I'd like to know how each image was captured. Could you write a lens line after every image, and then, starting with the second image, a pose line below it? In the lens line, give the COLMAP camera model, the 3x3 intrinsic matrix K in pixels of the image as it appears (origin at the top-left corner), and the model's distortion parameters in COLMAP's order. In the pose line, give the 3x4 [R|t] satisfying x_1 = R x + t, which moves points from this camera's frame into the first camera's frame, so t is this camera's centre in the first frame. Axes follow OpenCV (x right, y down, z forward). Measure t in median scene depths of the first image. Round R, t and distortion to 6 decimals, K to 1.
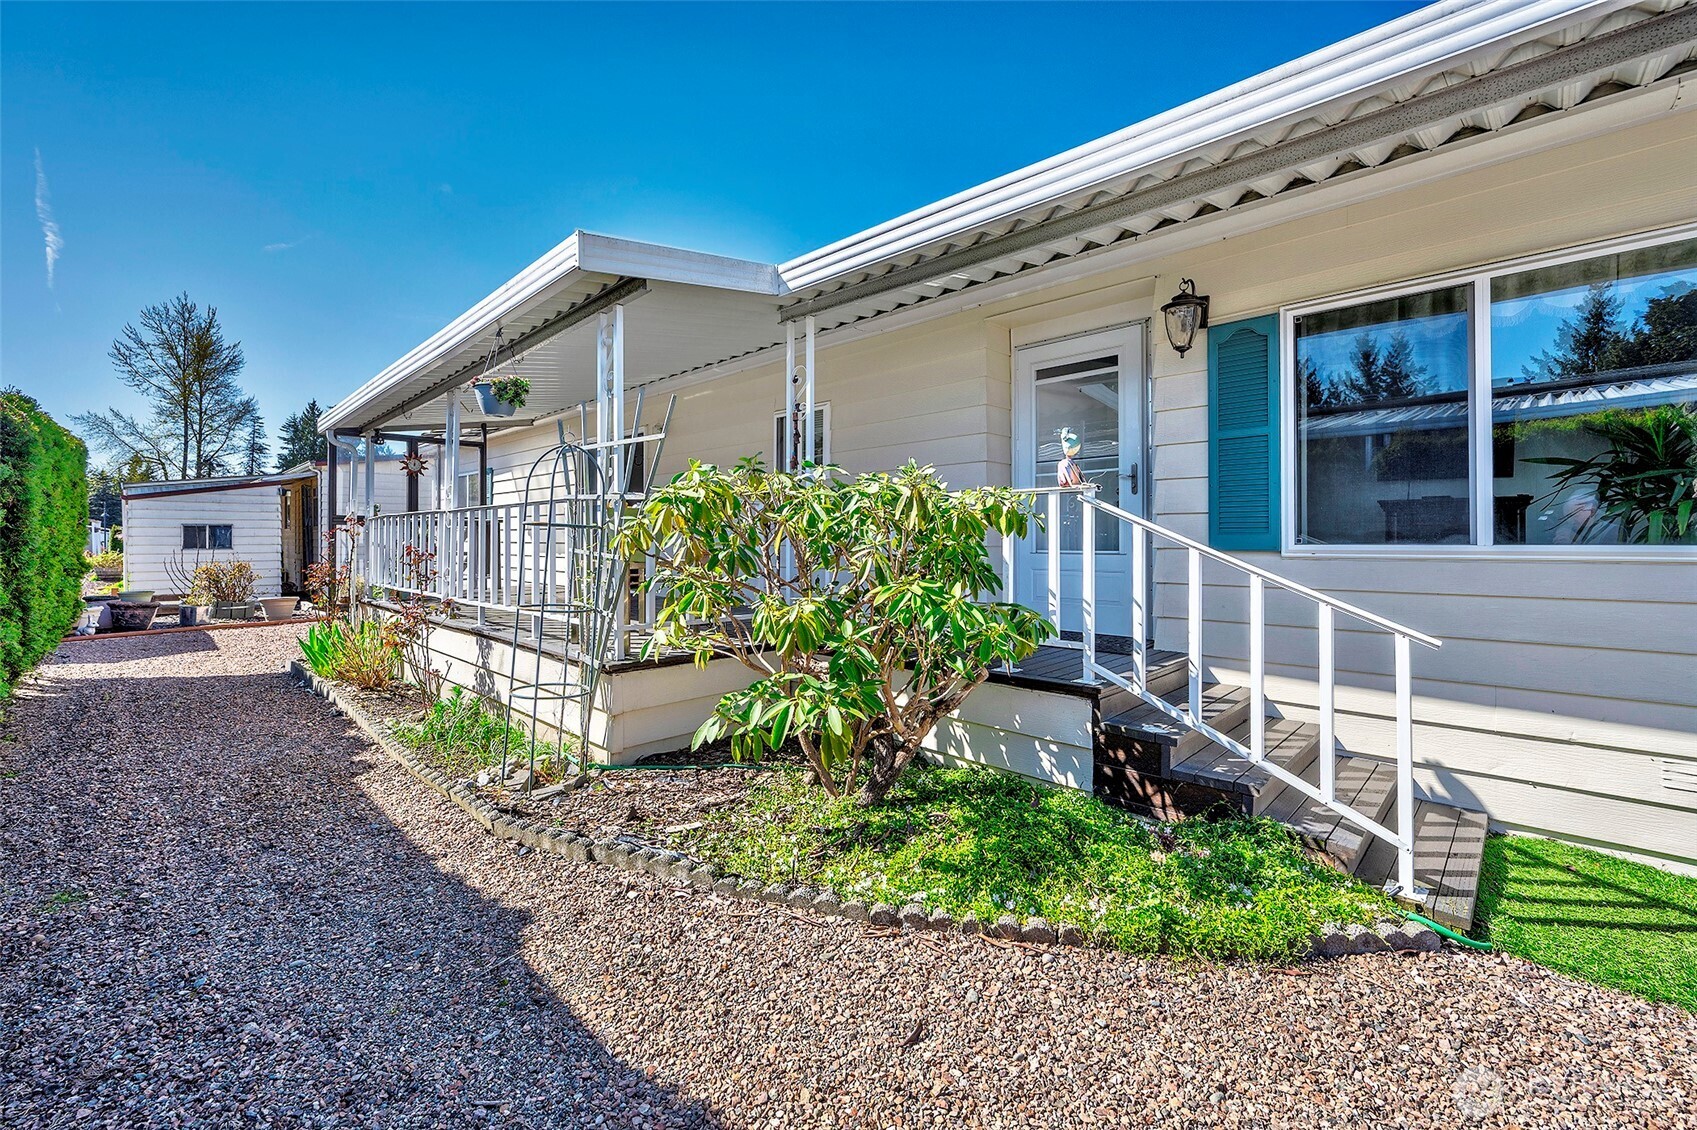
lens RADIAL K [[684.4, 0, 826.7], [0, 684.4, 533.1], [0, 0, 1]] dist [-0.004404, -0.000252]
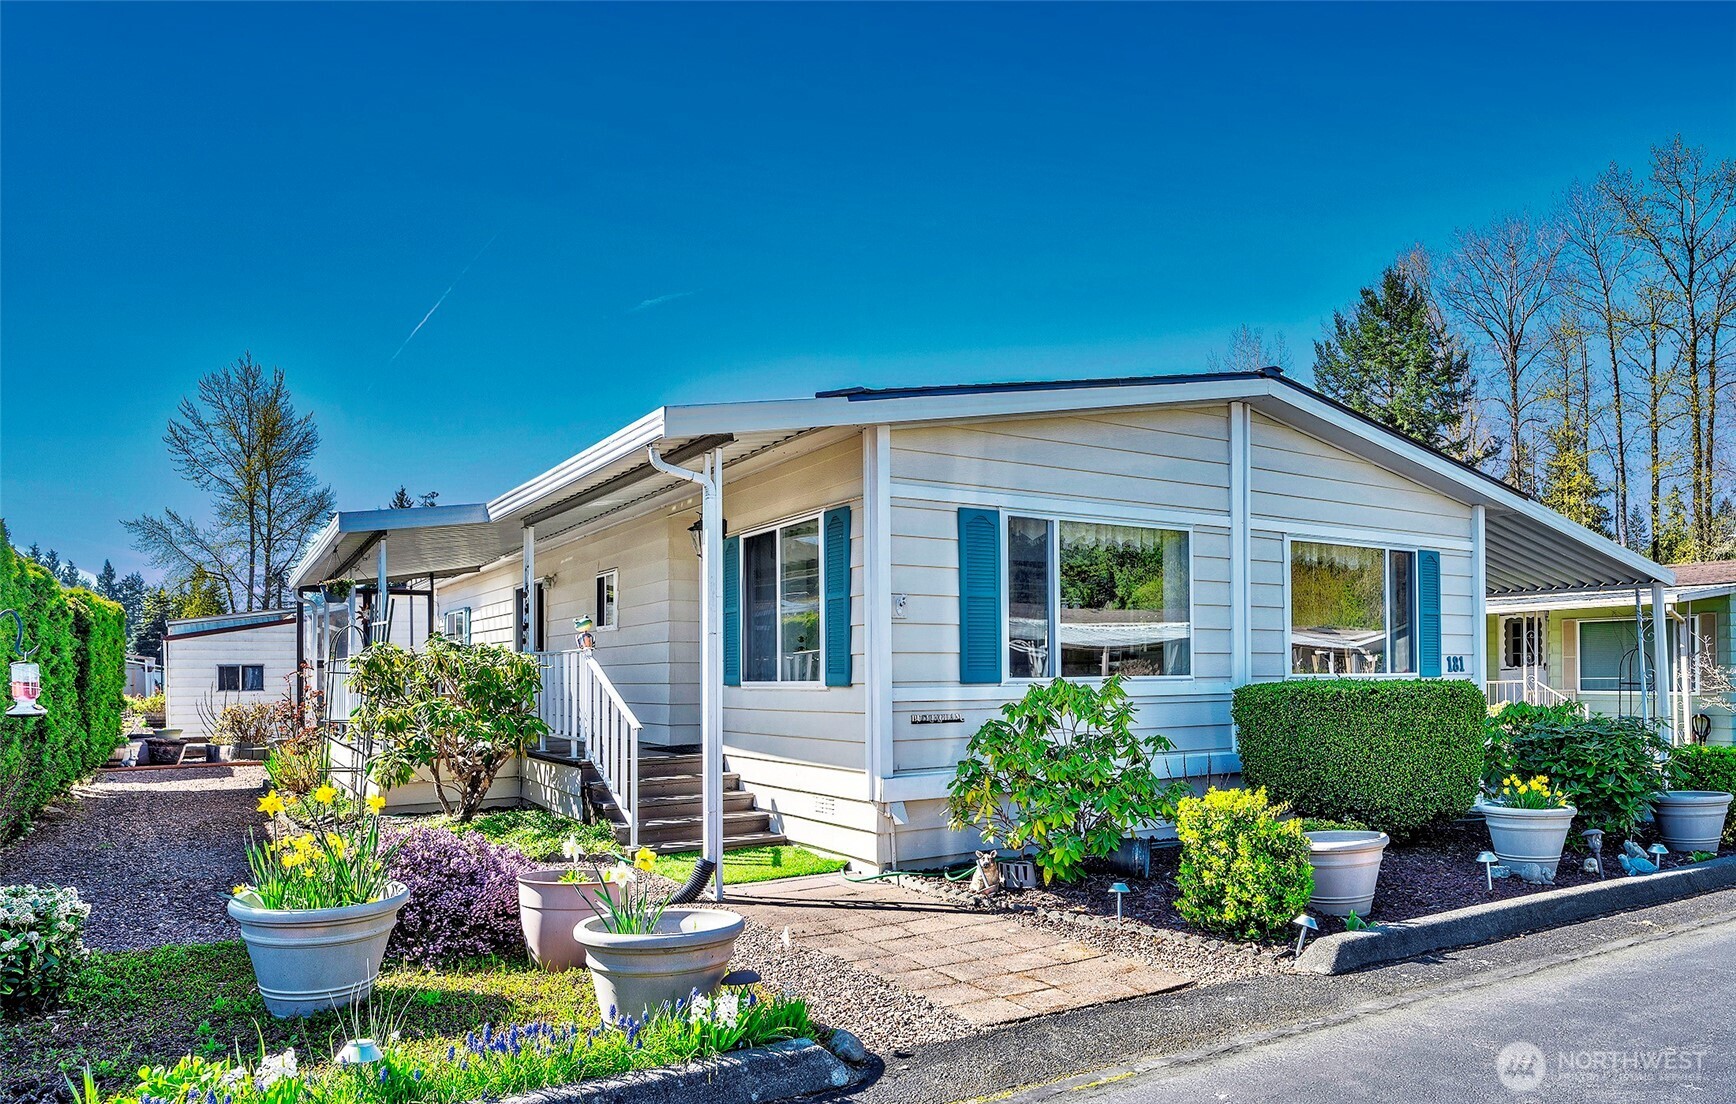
lens RADIAL K [[1094.0, 0, 905.3], [0, 1094.0, 662.4], [0, 0, 1]] dist [0.014387, 0.000658]
pose [[0.975282, -0.009924, -0.220740, 0.327299], [0.009719, 0.999951, -0.002013, -0.003939], [0.220749, -0.000182, 0.975331, -0.284806]]
